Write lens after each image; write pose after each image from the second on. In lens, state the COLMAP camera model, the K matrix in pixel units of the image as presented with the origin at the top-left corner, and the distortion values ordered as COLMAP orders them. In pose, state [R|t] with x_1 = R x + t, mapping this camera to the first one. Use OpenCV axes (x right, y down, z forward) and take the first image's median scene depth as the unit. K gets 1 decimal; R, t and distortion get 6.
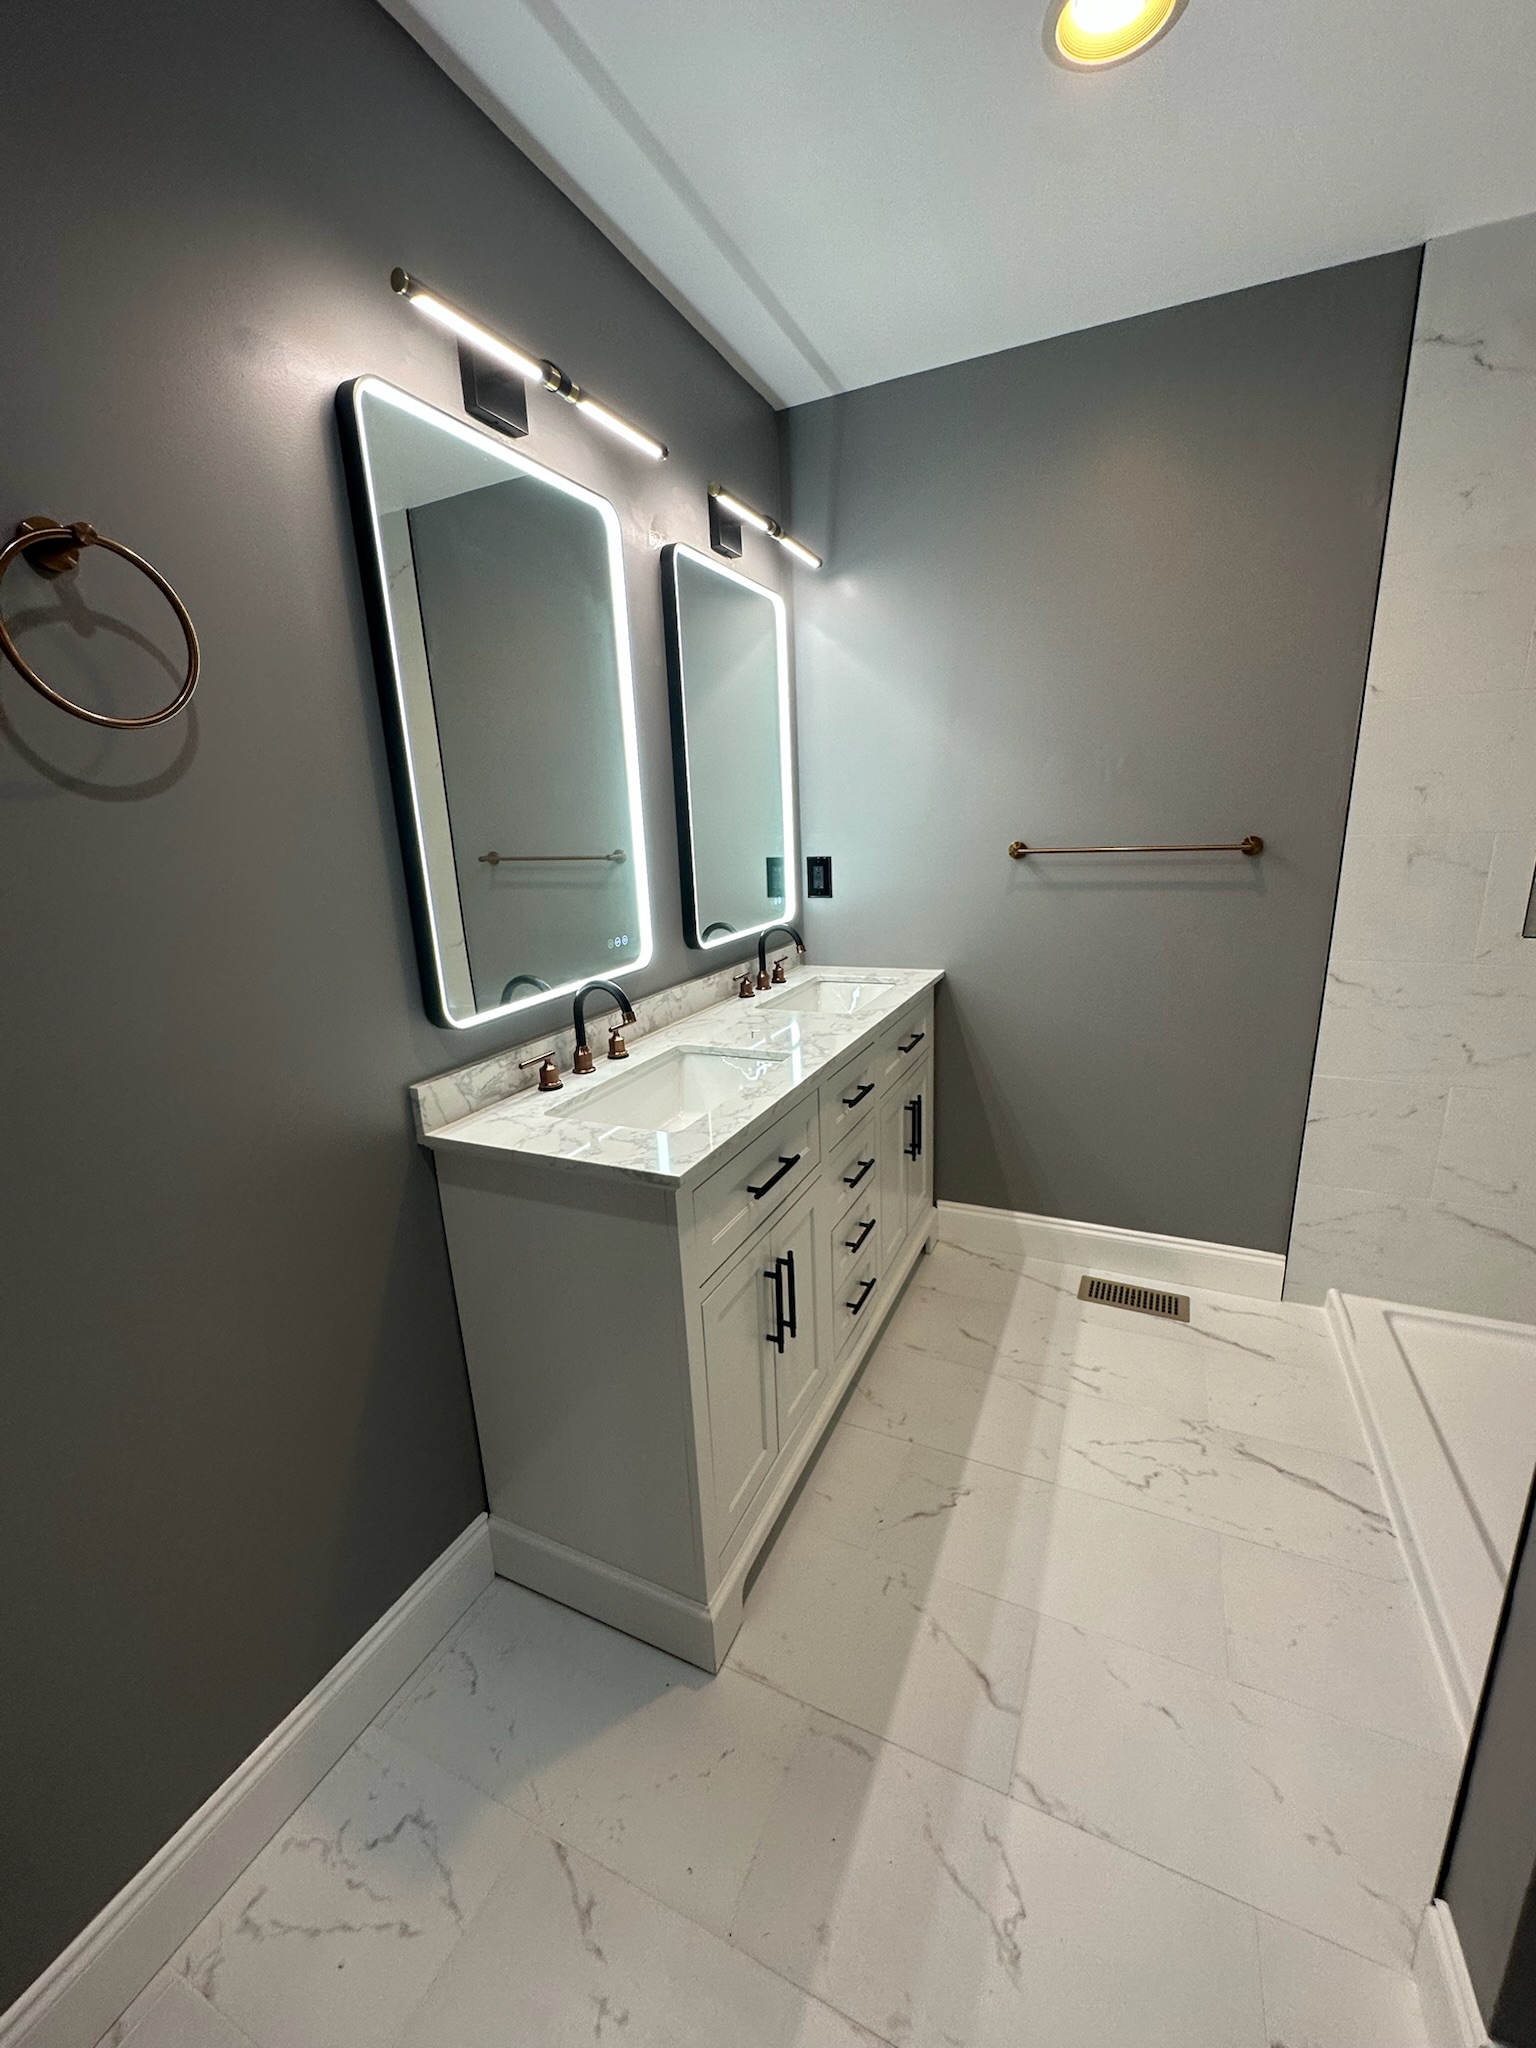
lens RADIAL K [[817.9, 0, 770.1], [0, 817.9, 1020.5], [0, 0, 1]] dist [-0.002178, 0.000202]
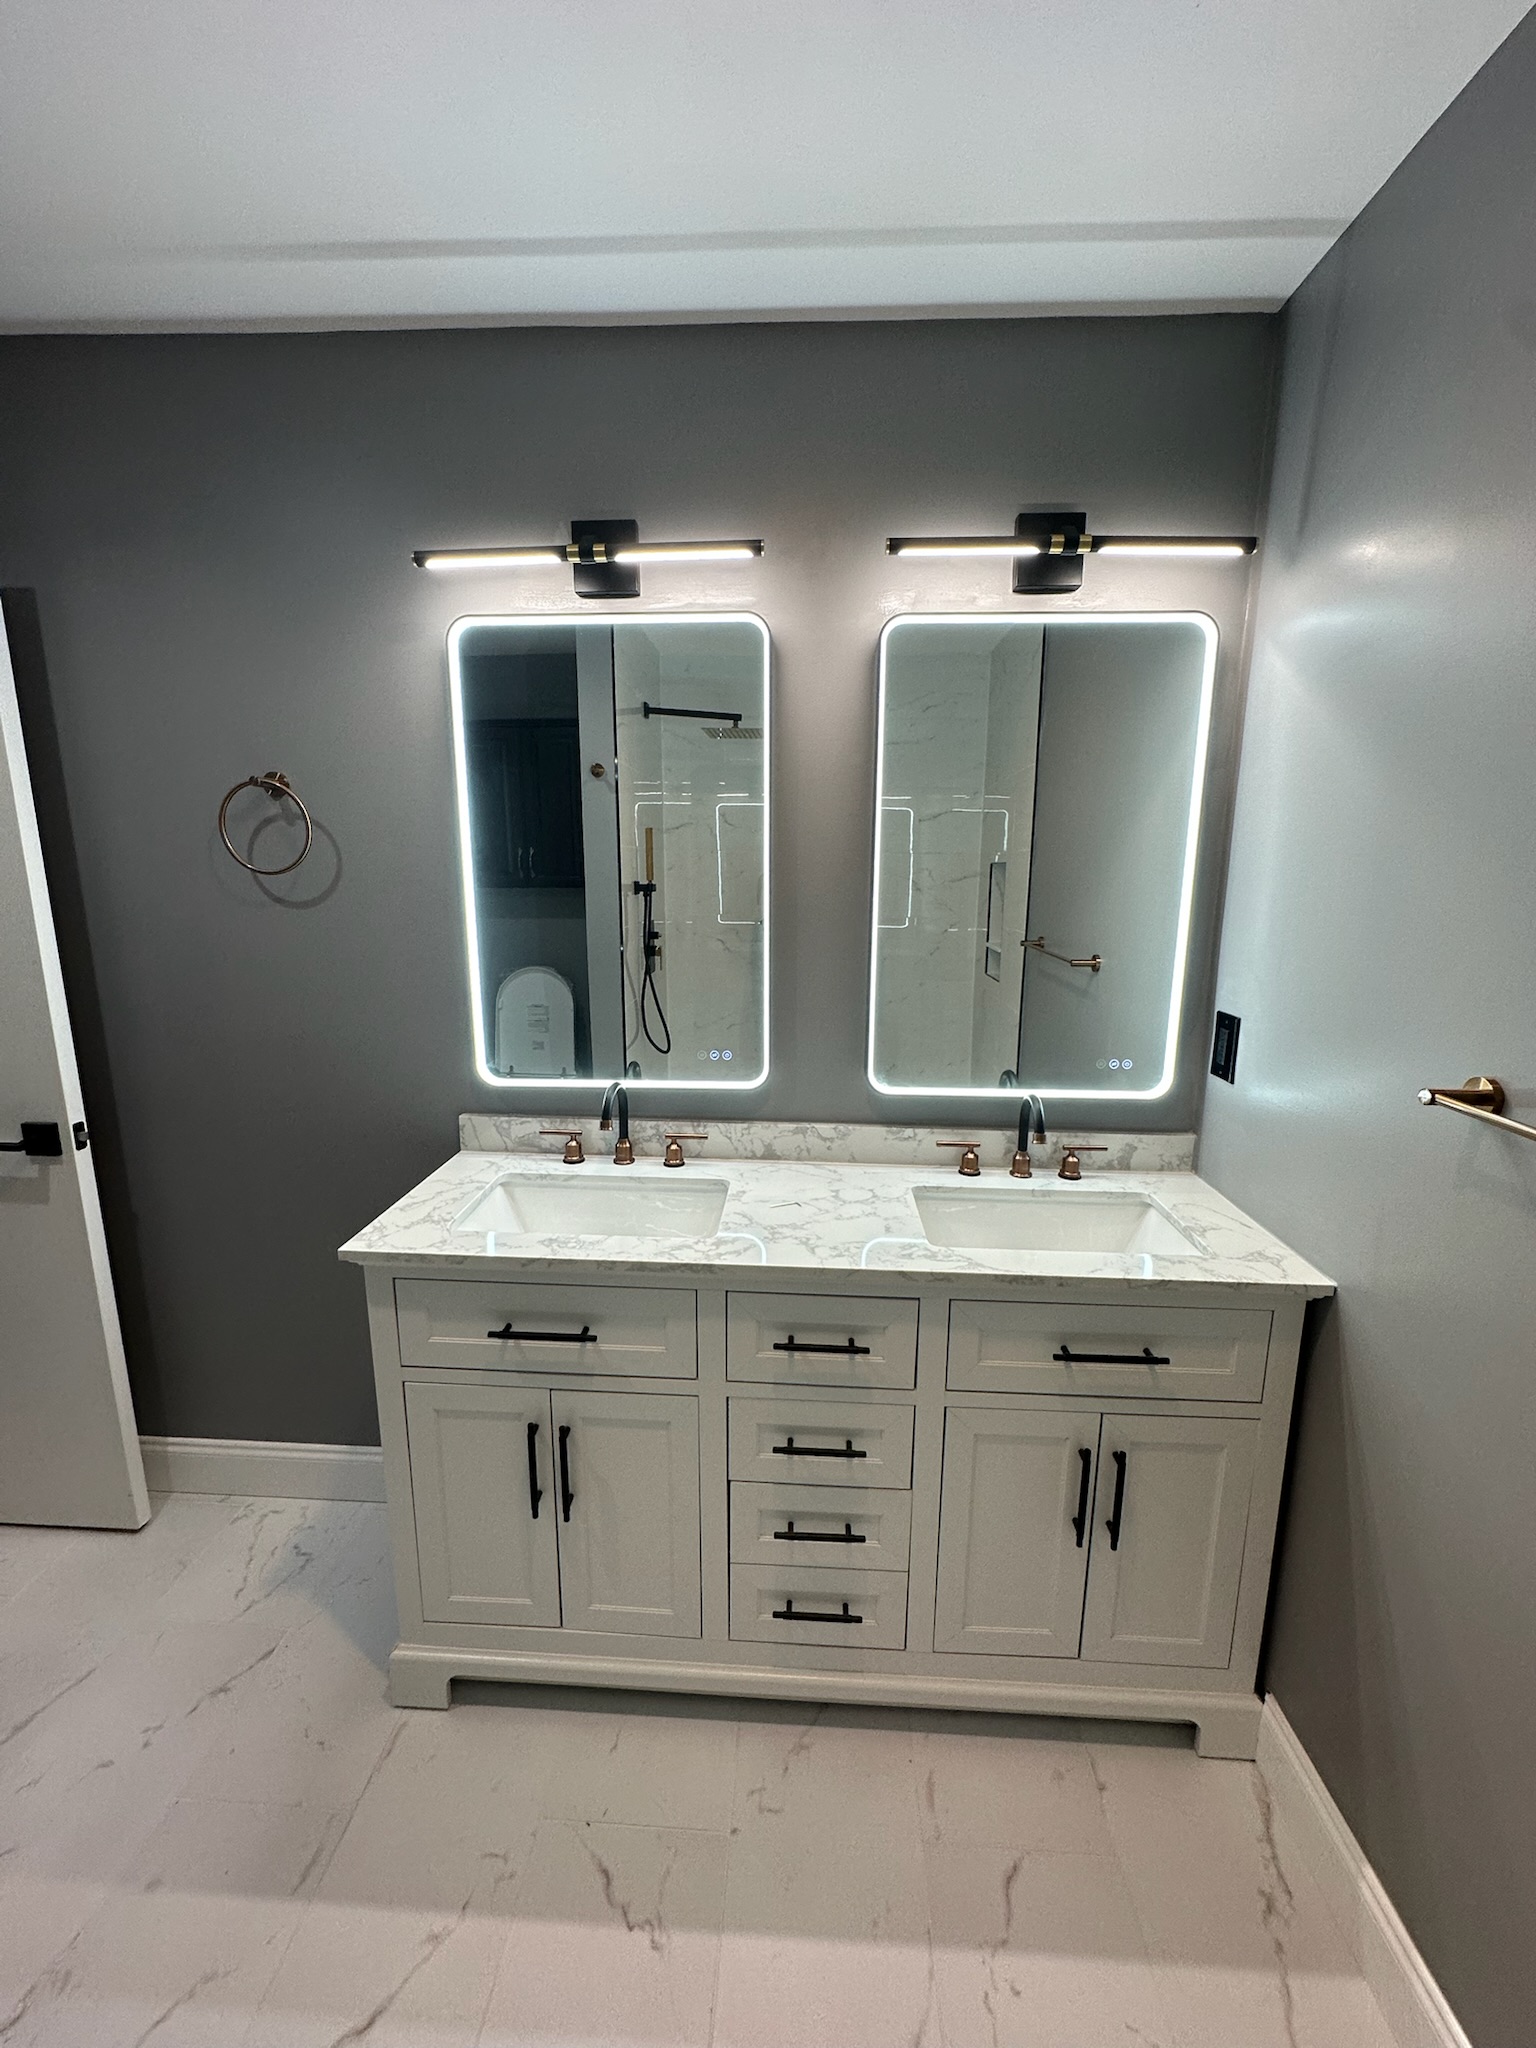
lens RADIAL K [[817.9, 0, 770.1], [0, 817.9, 1020.5], [0, 0, 1]] dist [-0.002178, 0.000202]
pose [[0.370000, 0.214666, -0.903891, 0.632754], [-0.247076, 0.960637, 0.127004, -0.245184], [0.895574, 0.176338, 0.408475, 0.577756]]
